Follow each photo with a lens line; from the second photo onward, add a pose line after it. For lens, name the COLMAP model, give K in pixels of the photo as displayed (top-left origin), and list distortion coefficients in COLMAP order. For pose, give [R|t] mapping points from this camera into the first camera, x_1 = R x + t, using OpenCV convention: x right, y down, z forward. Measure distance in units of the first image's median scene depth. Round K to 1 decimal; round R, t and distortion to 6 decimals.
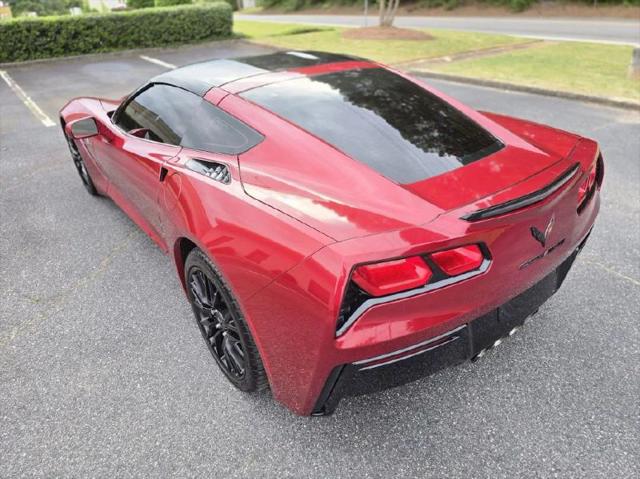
lens RADIAL K [[426.4, 0, 304.2], [0, 426.4, 238.7], [0, 0, 1]] dist [0.002494, -0.000459]
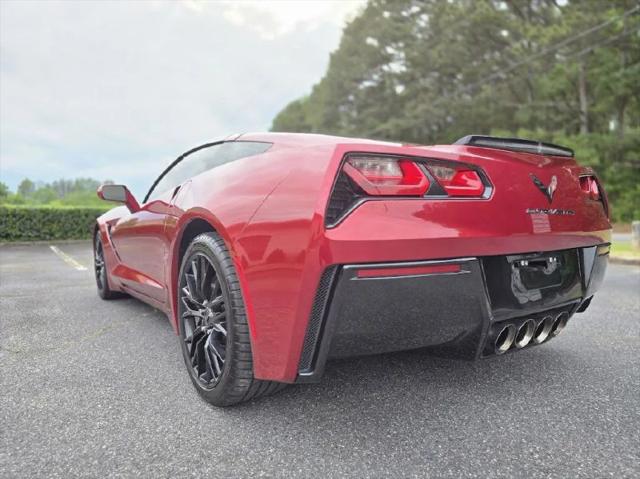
lens RADIAL K [[426.4, 0, 304.2], [0, 426.4, 238.7], [0, 0, 1]] dist [0.002494, -0.000459]
pose [[0.997931, 0.035974, -0.053296, 0.056056], [-0.055744, 0.897129, -0.438237, 0.474438], [0.032048, 0.440301, 0.897278, 0.138267]]
